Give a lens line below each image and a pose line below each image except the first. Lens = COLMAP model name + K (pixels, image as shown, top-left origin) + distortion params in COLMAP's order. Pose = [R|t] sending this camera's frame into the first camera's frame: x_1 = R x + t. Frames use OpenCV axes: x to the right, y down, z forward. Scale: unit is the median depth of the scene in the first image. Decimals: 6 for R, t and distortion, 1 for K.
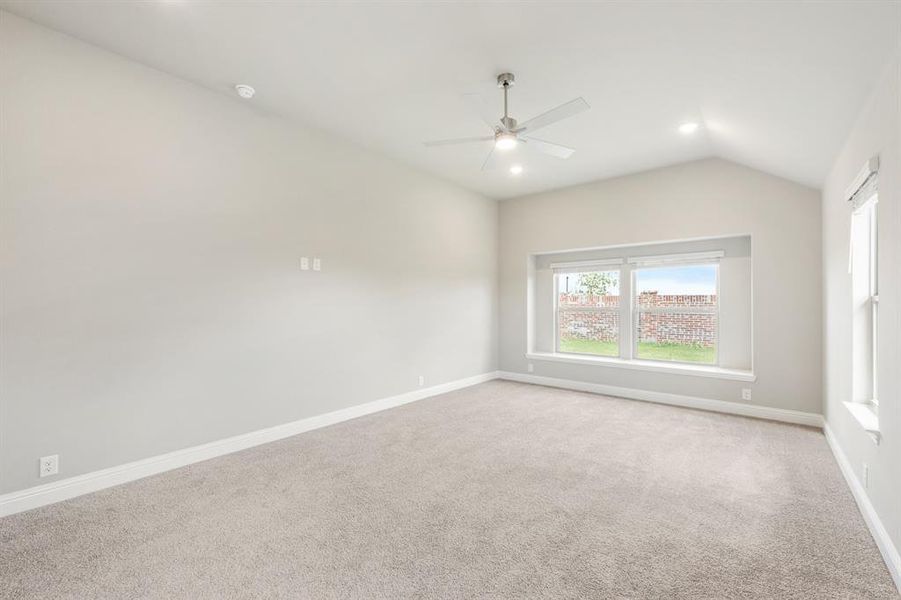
lens RADIAL K [[360.6, 0, 430.4], [0, 360.6, 296.7], [0, 0, 1]] dist [-0.000130, 0.000043]
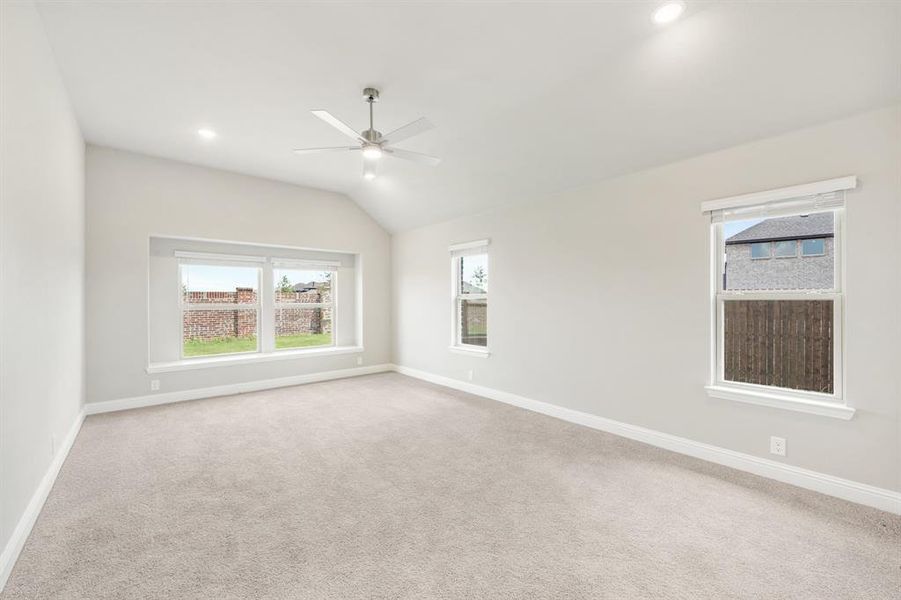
lens RADIAL K [[360.6, 0, 454.4], [0, 360.6, 297.9], [0, 0, 1]] dist [-0.000130, 0.000043]
pose [[0.170883, 0.003493, 0.985285, -0.468312], [-0.017050, 0.999854, -0.000588, 0.003832], [-0.985144, -0.016699, 0.170917, 0.322644]]
